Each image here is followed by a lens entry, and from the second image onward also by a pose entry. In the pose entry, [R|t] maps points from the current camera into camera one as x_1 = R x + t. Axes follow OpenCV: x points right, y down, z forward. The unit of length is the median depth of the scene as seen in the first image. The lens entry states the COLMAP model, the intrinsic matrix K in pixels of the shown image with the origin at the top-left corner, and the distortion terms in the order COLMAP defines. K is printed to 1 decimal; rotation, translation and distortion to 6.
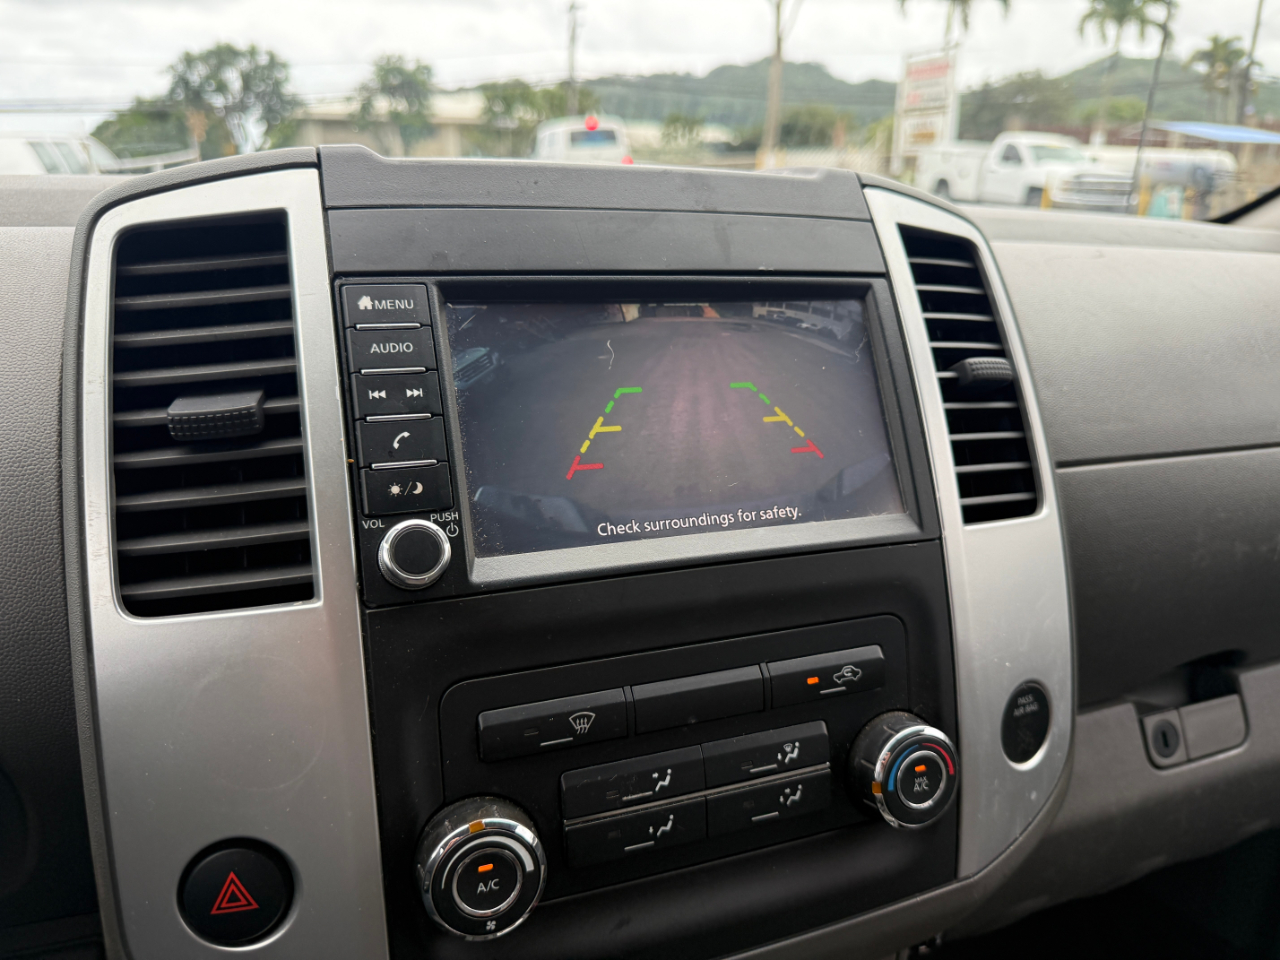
lens RADIAL K [[916.9, 0, 643.4], [0, 916.9, 483.1], [0, 0, 1]] dist [-0.003152, -0.003190]
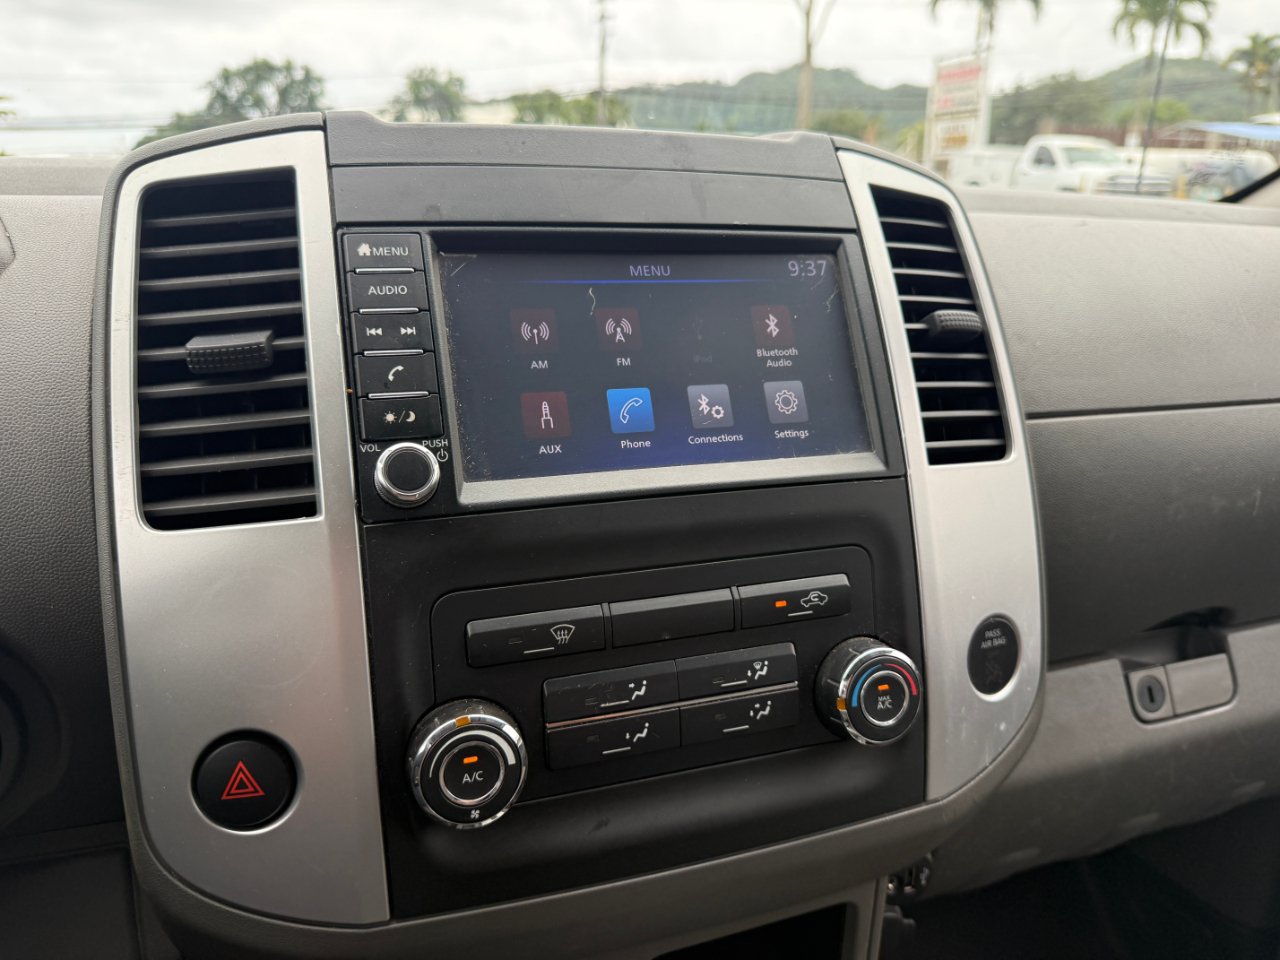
lens RADIAL K [[917.6, 0, 644.4], [0, 917.6, 480.7], [0, 0, 1]] dist [0.001339, -0.007081]
pose [[0.999484, -0.001609, -0.032072, 0.060899], [0.001259, 0.999940, -0.010921, 0.084722], [0.032087, 0.010875, 0.999426, -0.077218]]
